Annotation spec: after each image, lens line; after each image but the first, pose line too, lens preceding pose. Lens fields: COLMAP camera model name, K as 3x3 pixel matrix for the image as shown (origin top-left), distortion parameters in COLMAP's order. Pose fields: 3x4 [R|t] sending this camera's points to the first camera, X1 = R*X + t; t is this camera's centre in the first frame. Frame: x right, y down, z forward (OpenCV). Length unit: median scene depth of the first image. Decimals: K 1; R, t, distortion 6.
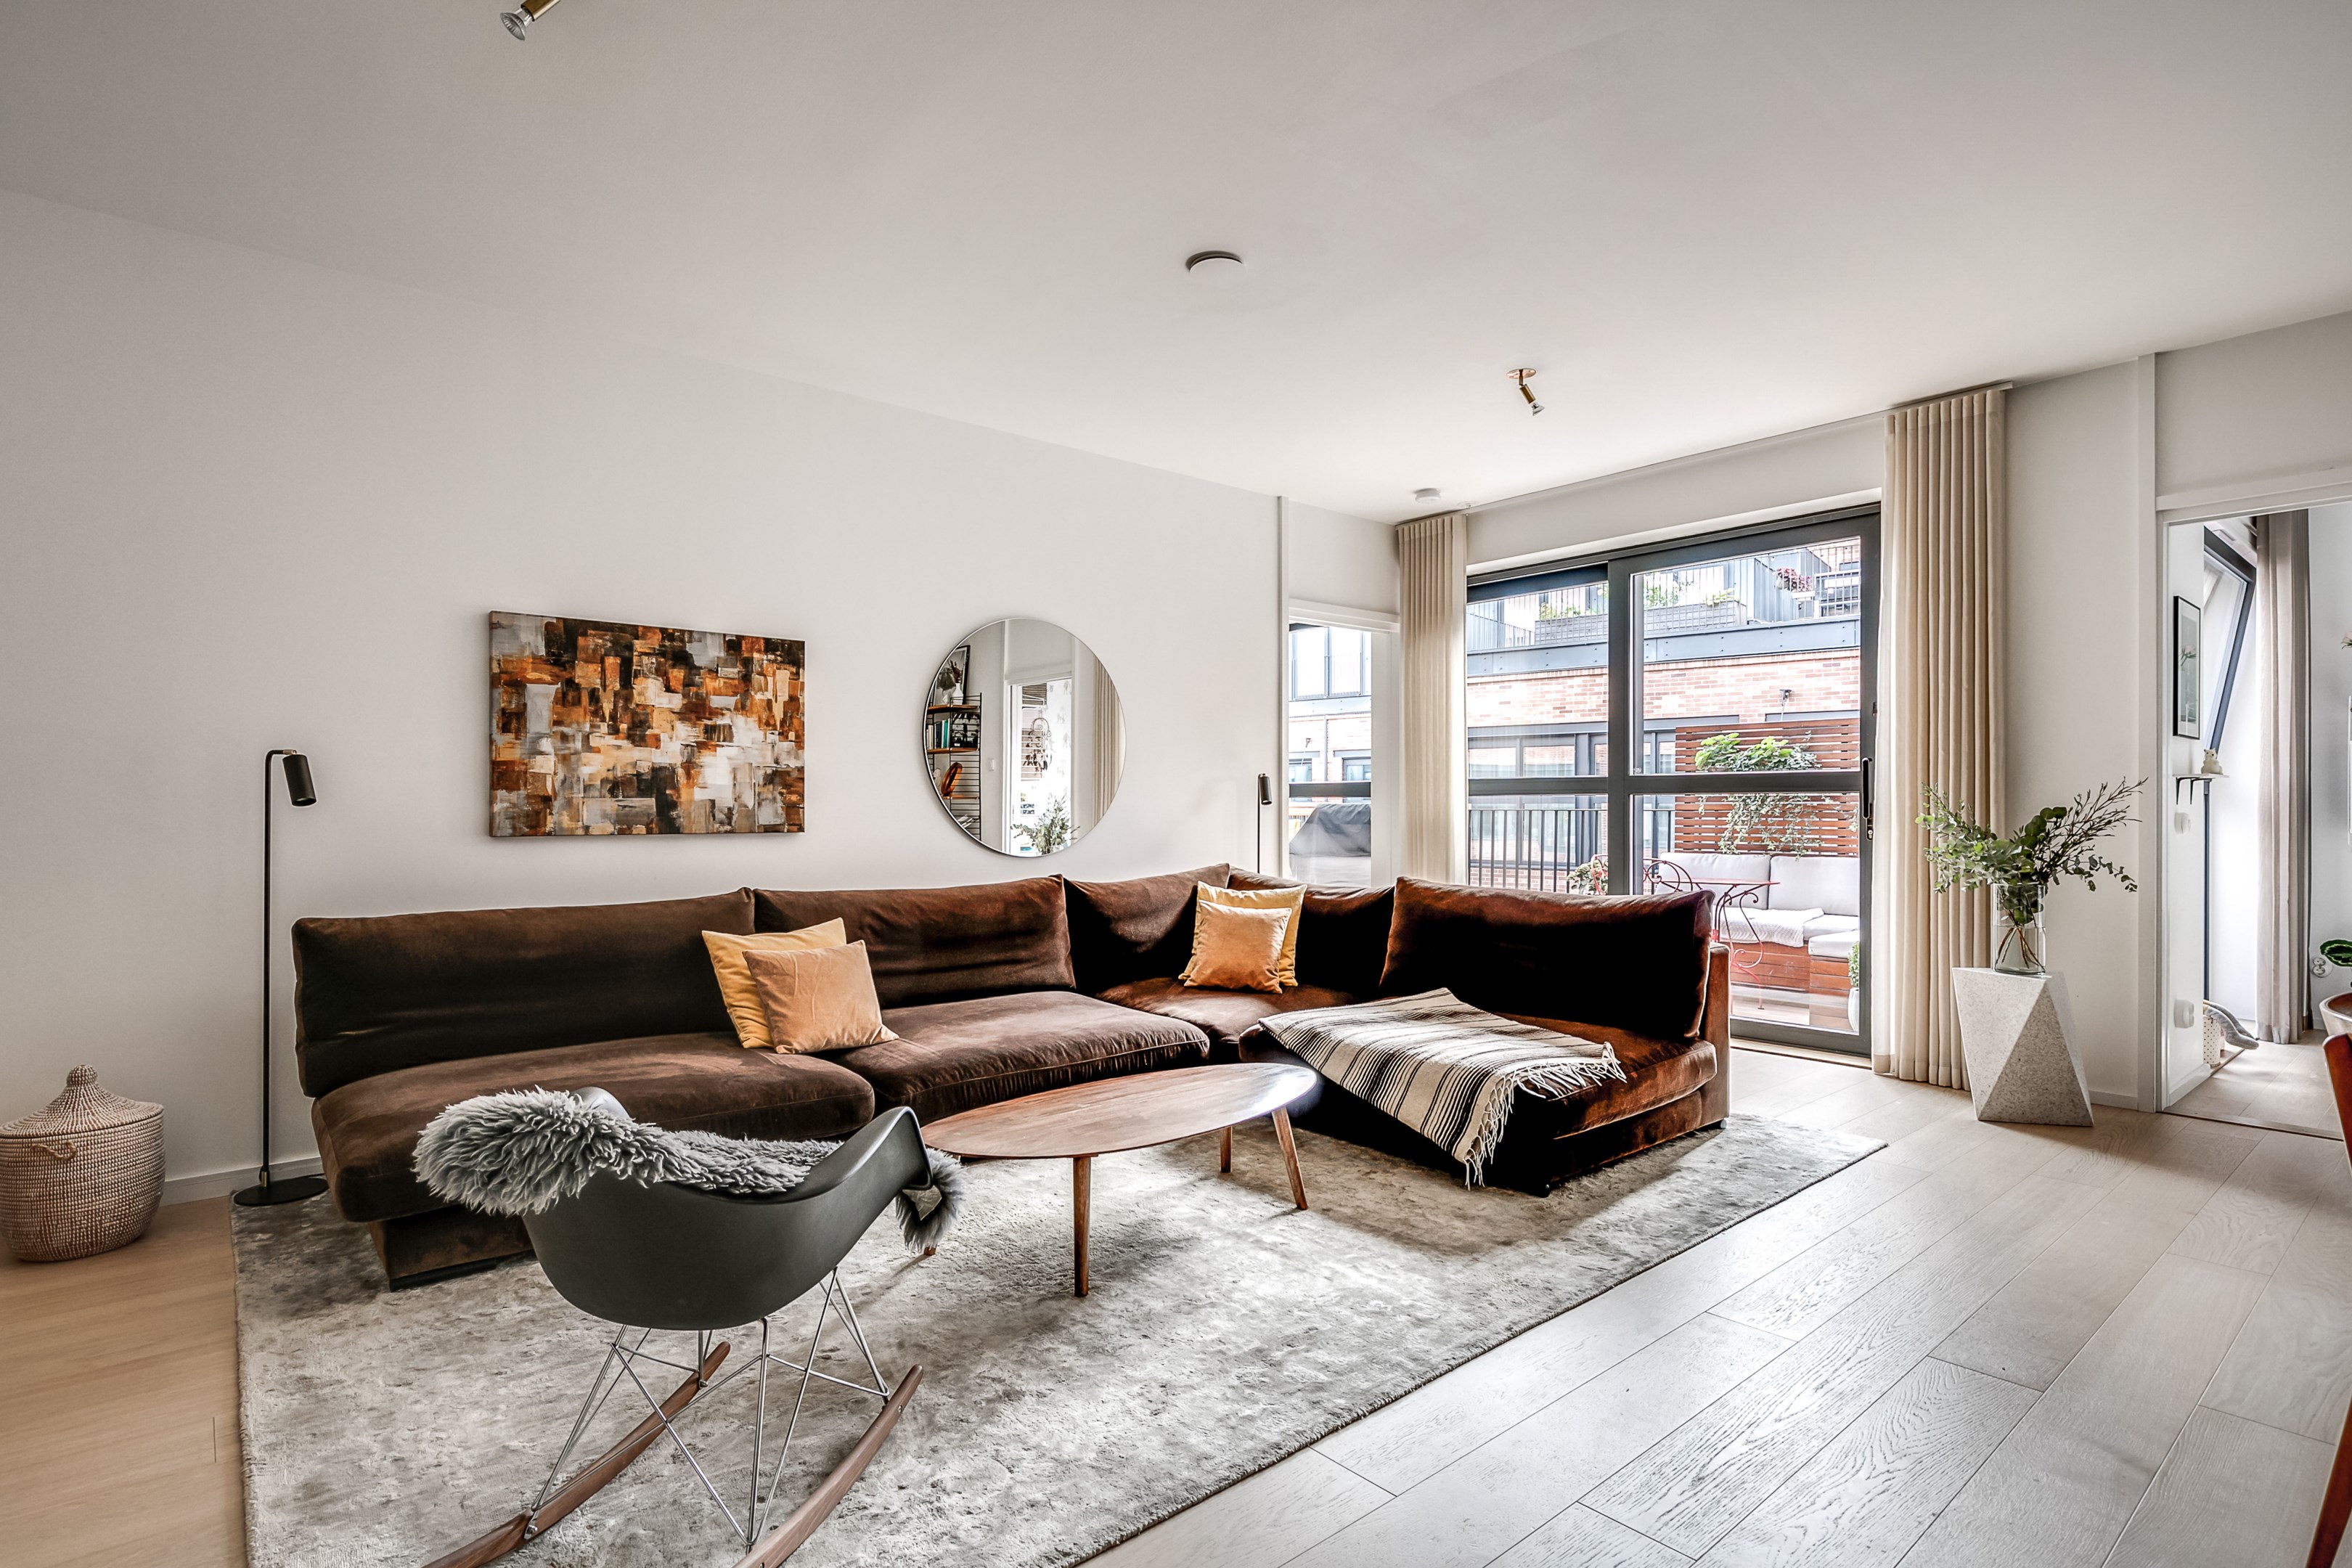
lens RADIAL K [[1176.5, 0, 1193.3], [0, 1176.5, 811.0], [0, 0, 1]] dist [0.000164, -0.002548]
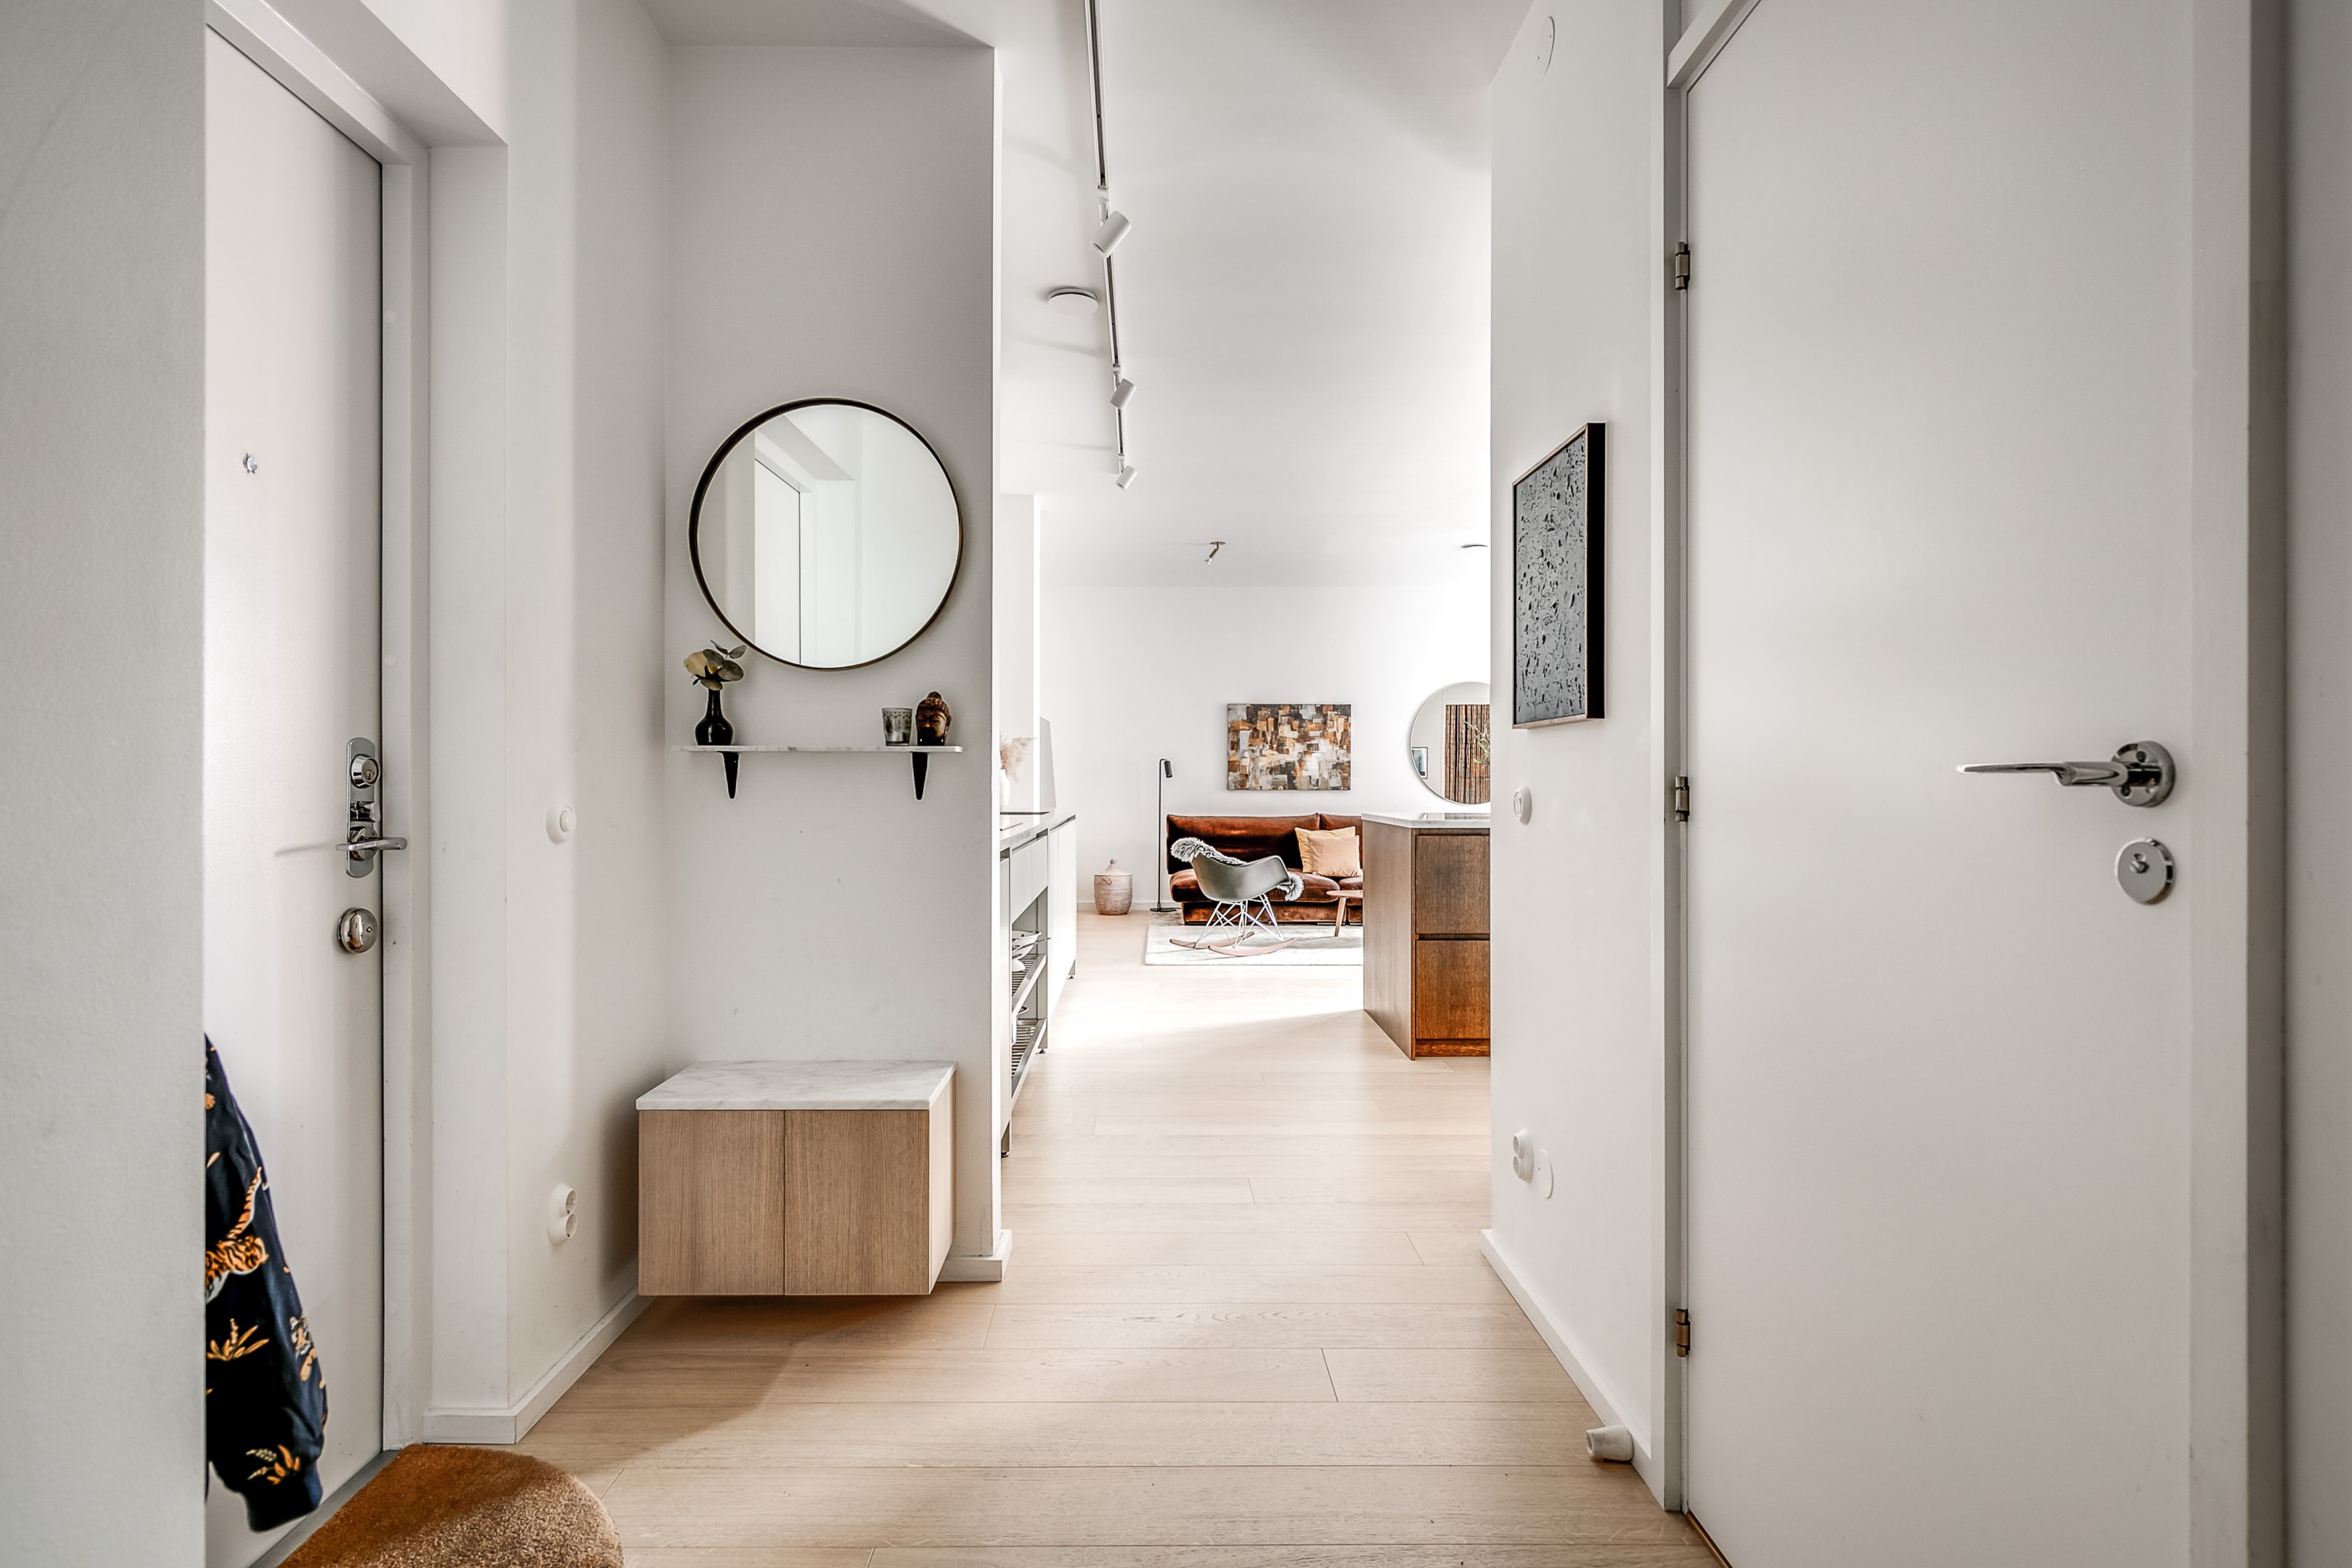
lens RADIAL K [[1110.5, 0, 1169.8], [0, 1110.5, 774.8], [0, 0, 1]] dist [0.000170, 0.000146]
pose [[0.770486, 0.002687, -0.637452, 0.820542], [-0.005124, 0.999985, -0.001977, -0.005686], [0.637437, 0.004789, 0.770488, -0.920923]]
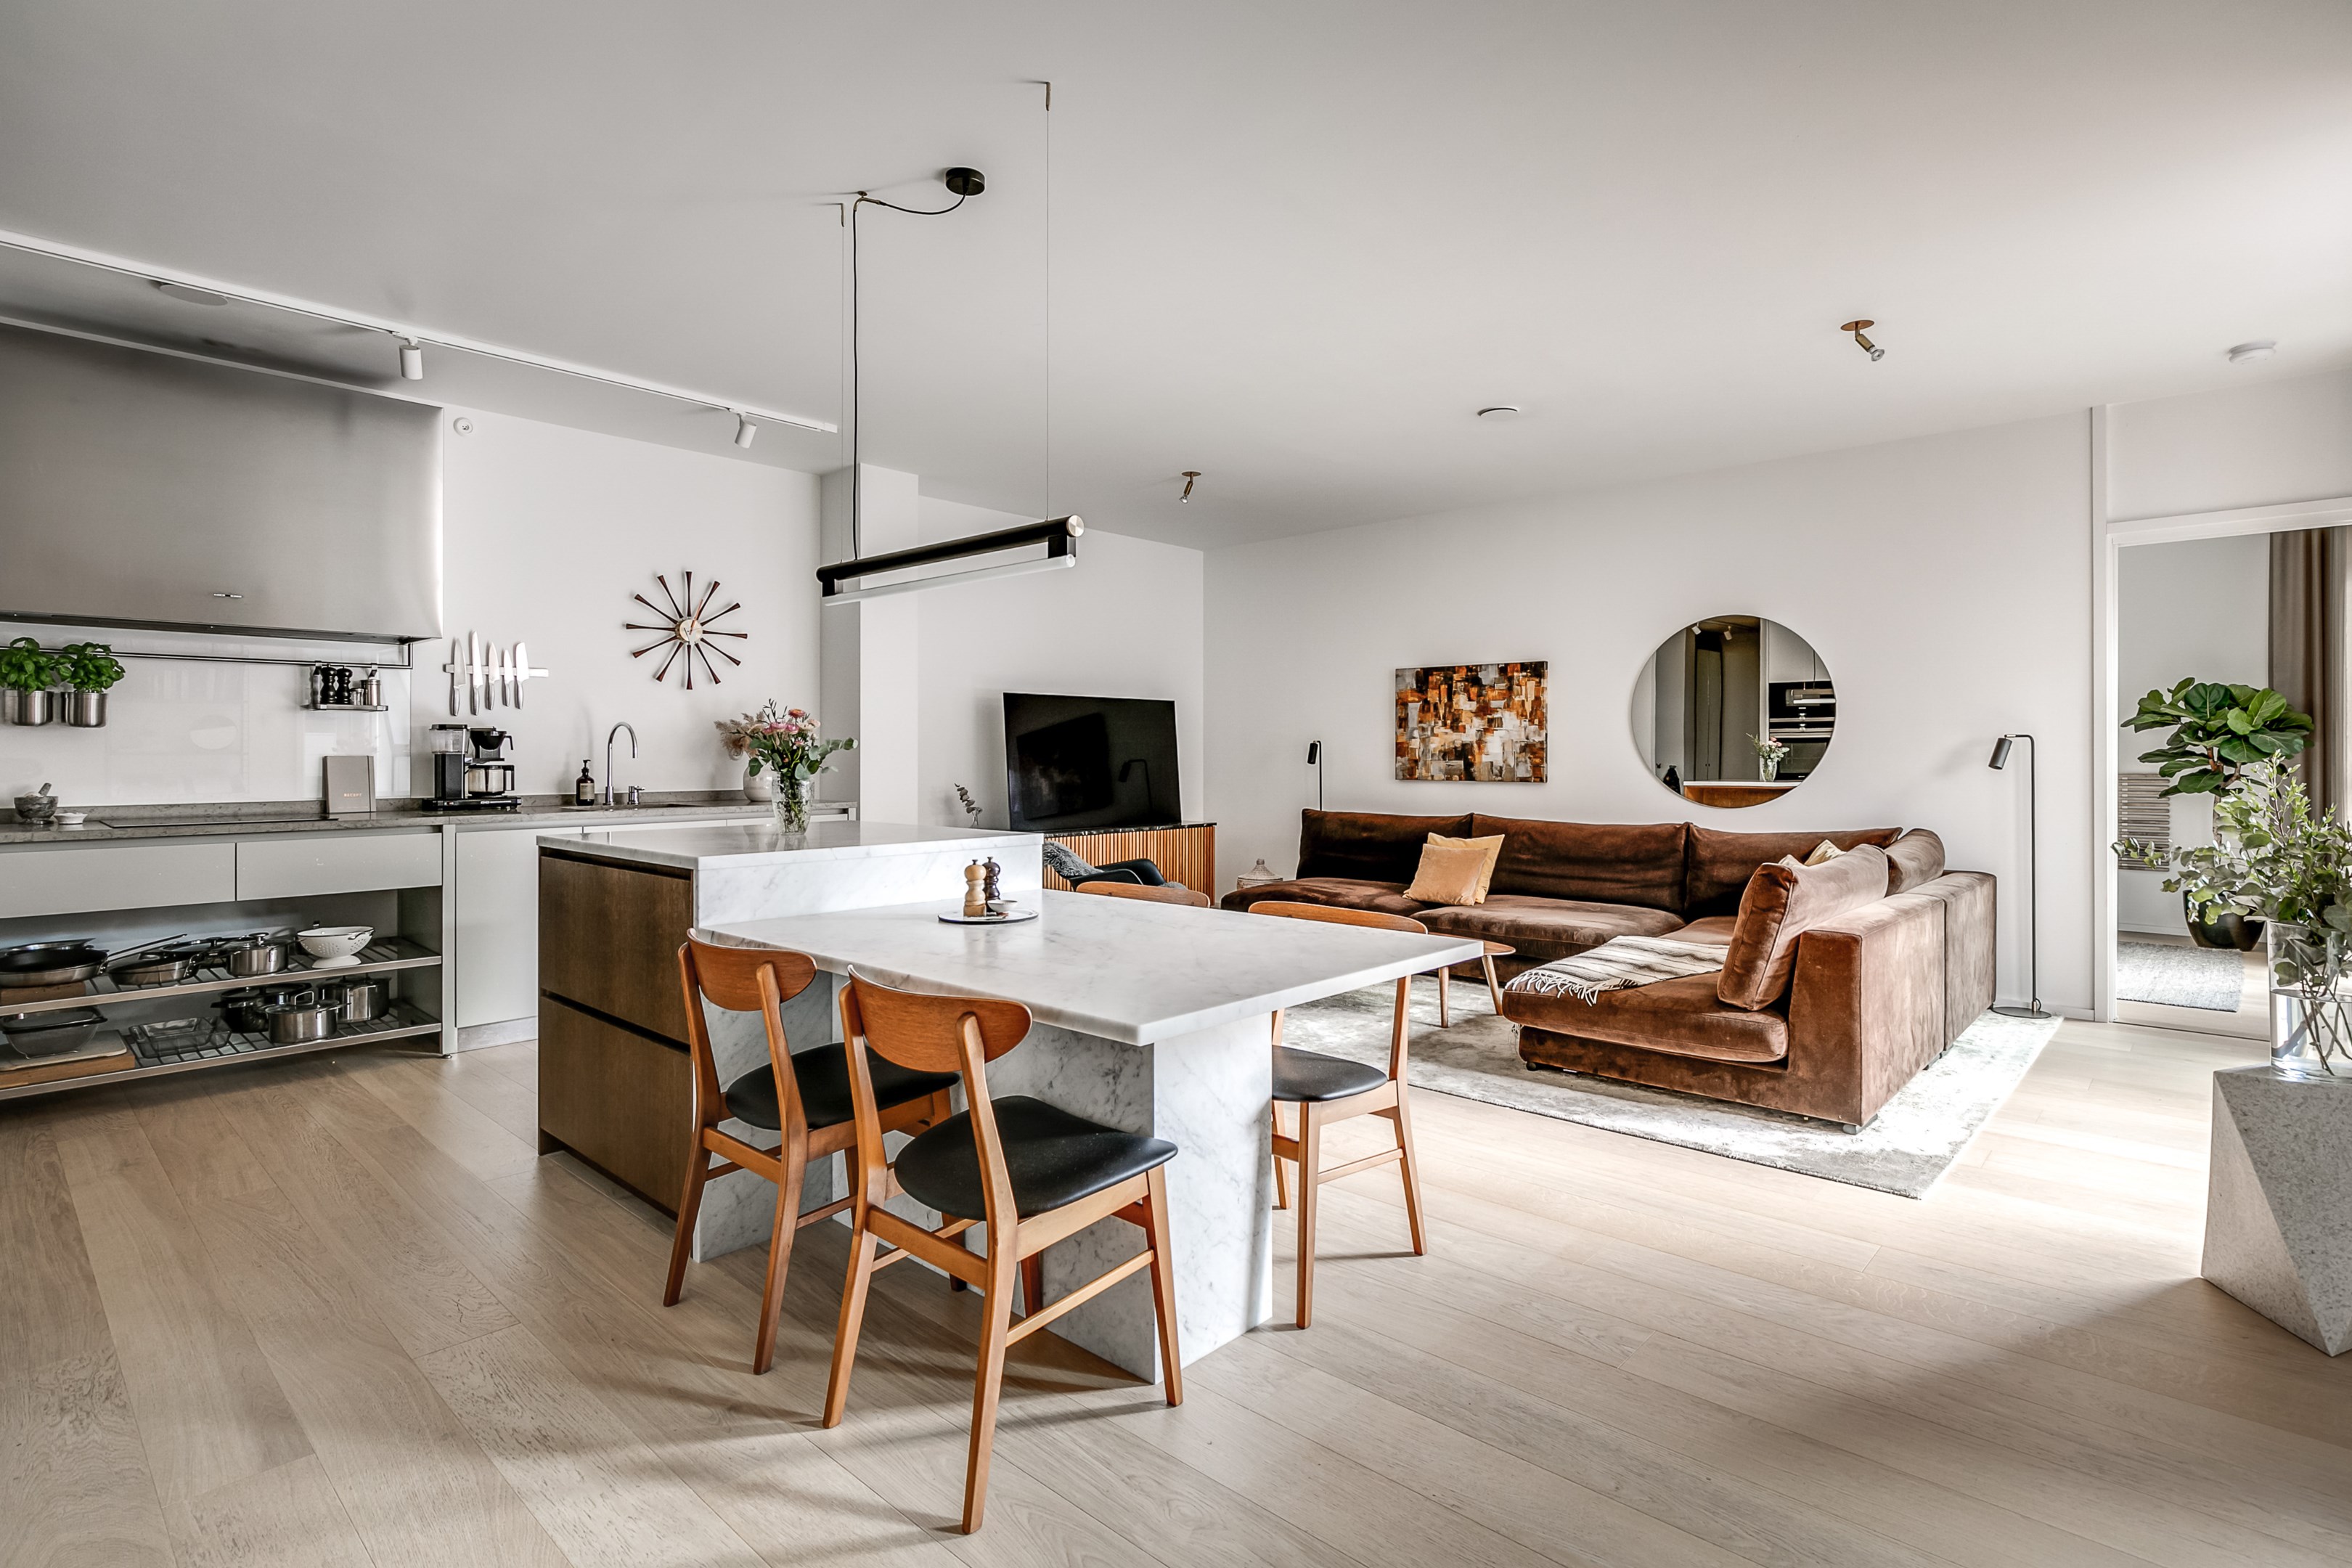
lens RADIAL K [[1176.5, 0, 1213.5], [0, 1176.5, 743.4], [0, 0, 1]] dist [0.000164, -0.002548]
pose [[0.135604, -0.005404, -0.990748, 1.288617], [-0.003586, 0.999976, -0.005945, -0.025681], [0.990757, 0.004359, 0.135582, 0.383113]]
